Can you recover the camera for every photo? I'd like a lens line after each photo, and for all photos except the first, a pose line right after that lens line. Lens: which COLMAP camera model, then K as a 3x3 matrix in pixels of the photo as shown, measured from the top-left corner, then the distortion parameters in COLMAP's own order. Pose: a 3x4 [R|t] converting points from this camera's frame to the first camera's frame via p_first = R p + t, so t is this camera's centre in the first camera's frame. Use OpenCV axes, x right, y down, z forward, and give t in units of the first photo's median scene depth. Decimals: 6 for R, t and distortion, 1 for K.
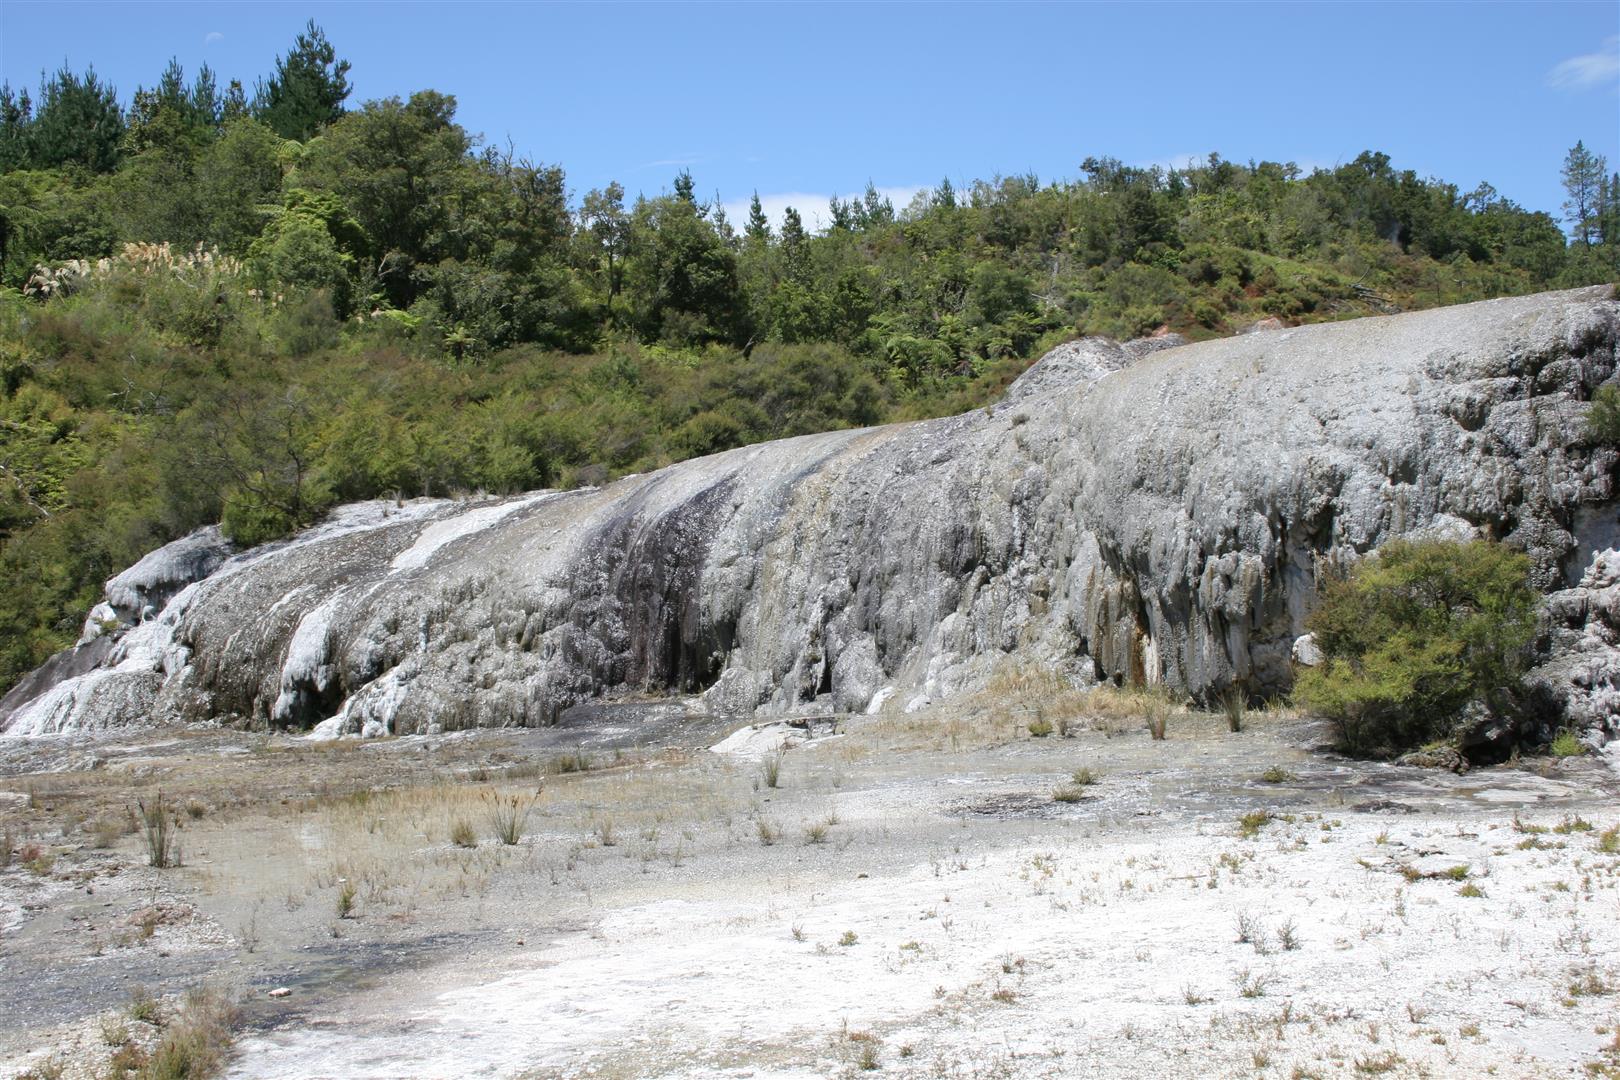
lens RADIAL K [[2005.0, 0, 810.7], [0, 2005.0, 540.5], [0, 0, 1]] dist [-0.017939, 0.000000]
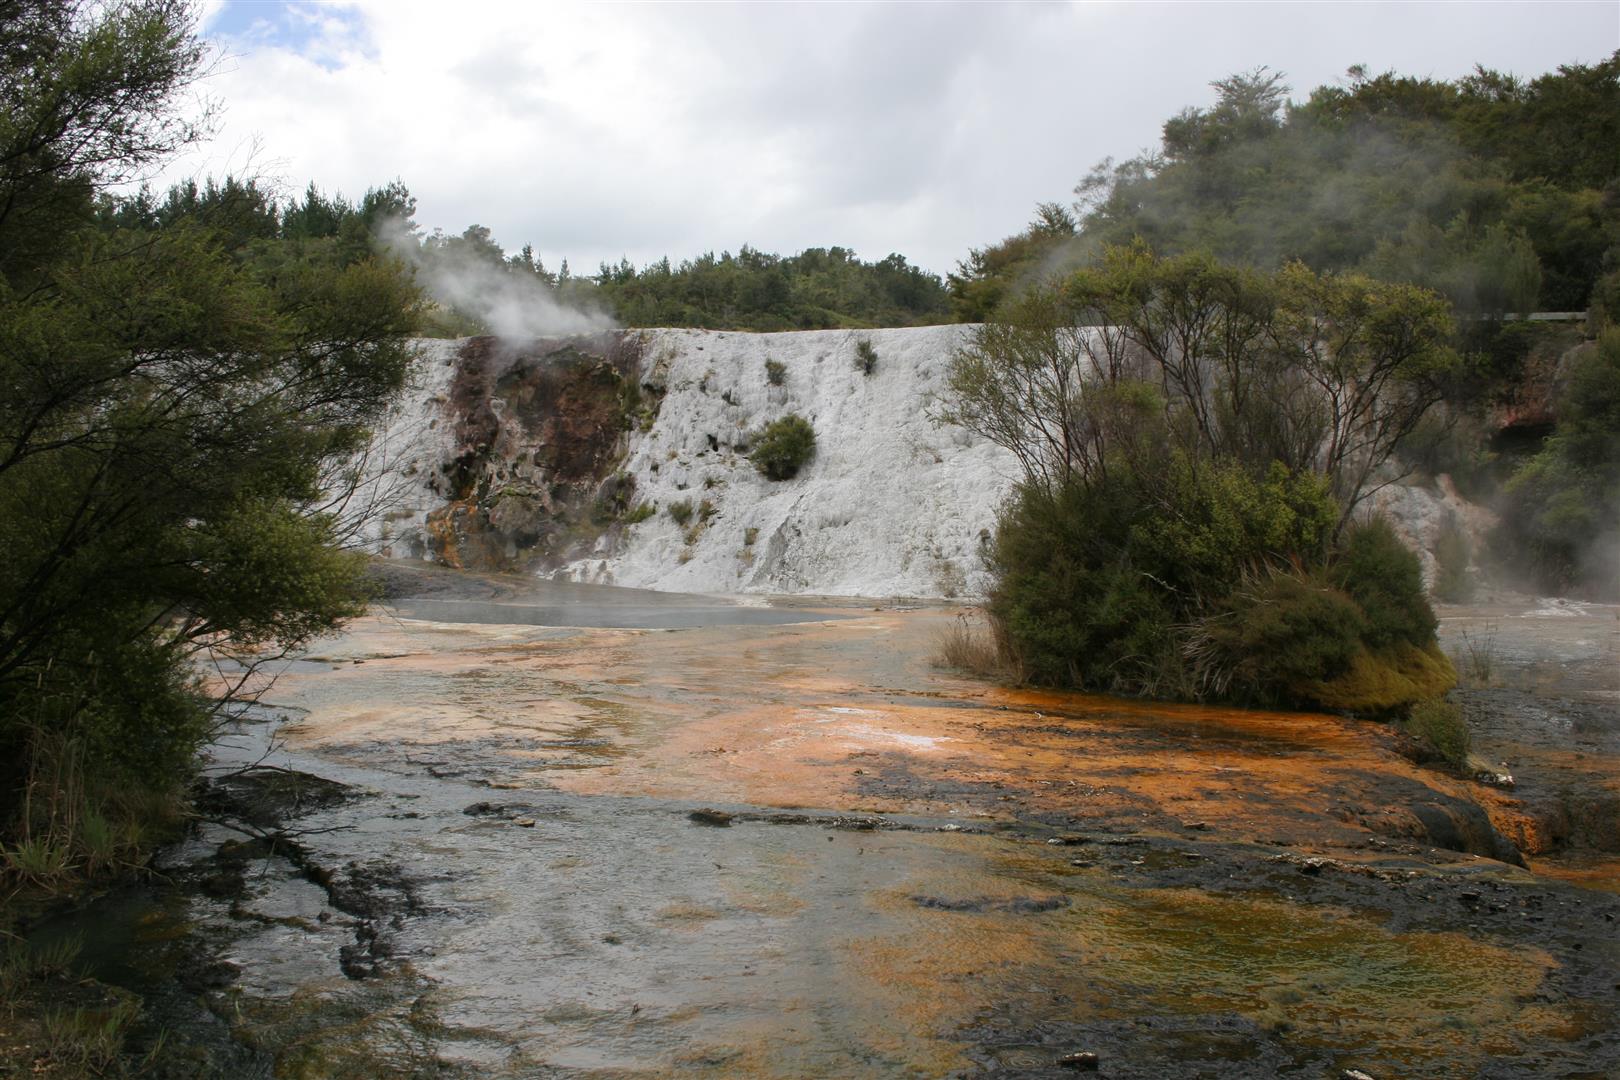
lens RADIAL K [[1569.7, 0, 810.2], [0, 1569.7, 539.4], [0, 0, 1]] dist [0.003108, 0.000000]
pose [[0.974964, 0.044010, 0.217963, -0.102597], [-0.050379, 0.998448, 0.023745, 0.034148], [-0.216580, -0.034132, 0.975668, -0.418724]]
